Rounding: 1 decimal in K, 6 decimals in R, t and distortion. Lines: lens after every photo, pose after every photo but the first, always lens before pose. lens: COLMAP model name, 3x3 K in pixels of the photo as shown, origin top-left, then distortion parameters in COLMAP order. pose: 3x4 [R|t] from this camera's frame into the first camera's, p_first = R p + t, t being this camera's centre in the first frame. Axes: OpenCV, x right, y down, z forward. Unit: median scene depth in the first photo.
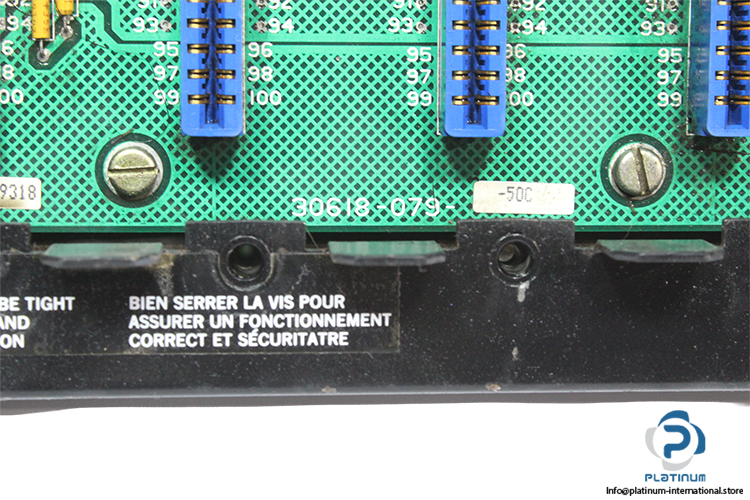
lens RADIAL K [[1854.0, 0, 375.0], [0, 1854.0, 250.1], [0, 0, 1]] dist [-0.126409, 0.000000]
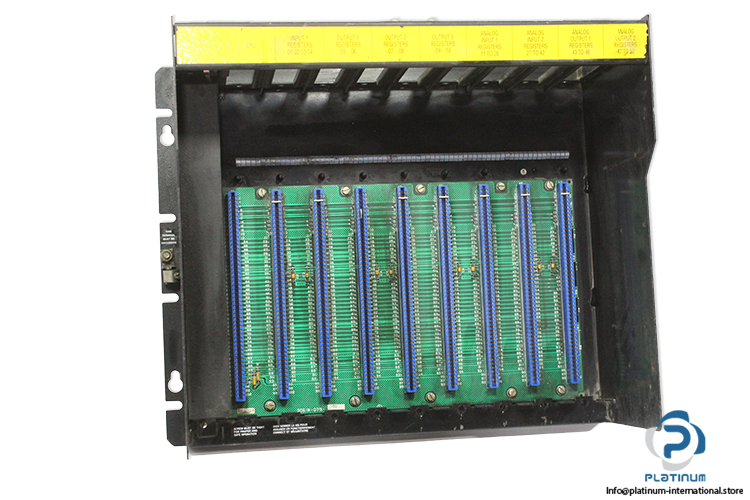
lens RADIAL K [[1285.2, 0, 374.8], [0, 1285.2, 250.3], [0, 0, 1]] dist [0.058177, 0.000000]
pose [[0.995596, -0.044961, 0.082267, -0.114405], [0.059427, 0.981341, -0.182861, 0.243939], [-0.072510, 0.186944, 0.979691, -3.182332]]
